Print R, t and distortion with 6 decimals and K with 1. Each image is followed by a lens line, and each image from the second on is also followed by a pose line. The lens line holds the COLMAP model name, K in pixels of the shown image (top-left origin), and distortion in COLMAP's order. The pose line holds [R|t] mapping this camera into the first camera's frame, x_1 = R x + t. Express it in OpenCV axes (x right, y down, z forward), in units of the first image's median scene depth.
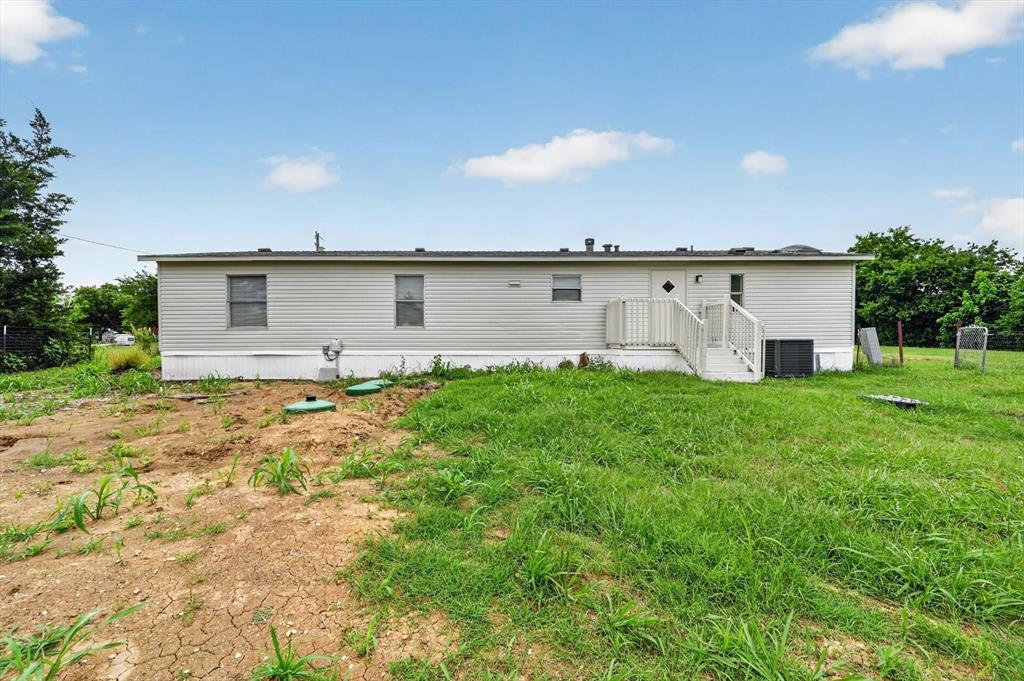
lens RADIAL K [[405.7, 0, 513.6], [0, 405.7, 339.8], [0, 0, 1]] dist [-0.000890, -0.000585]
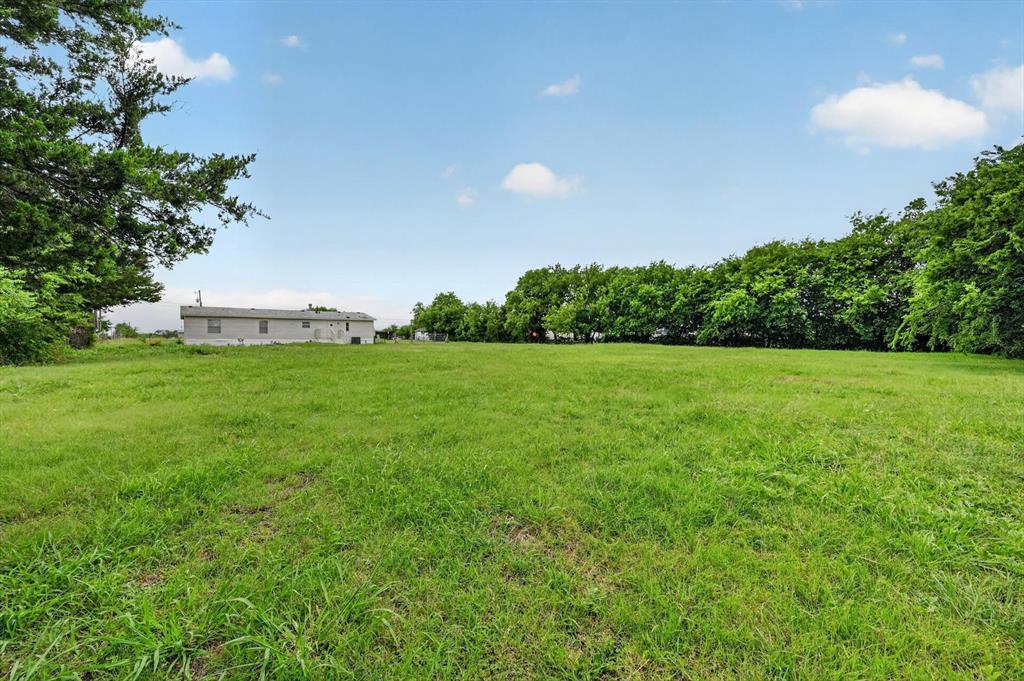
lens RADIAL K [[405.7, 0, 515.1], [0, 405.7, 340.6], [0, 0, 1]] dist [-0.000890, -0.000585]
pose [[0.780355, -0.000668, 0.625336, -0.829171], [0.003578, 0.999988, -0.003396, 0.063156], [-0.625326, 0.004888, 0.780348, -3.729625]]
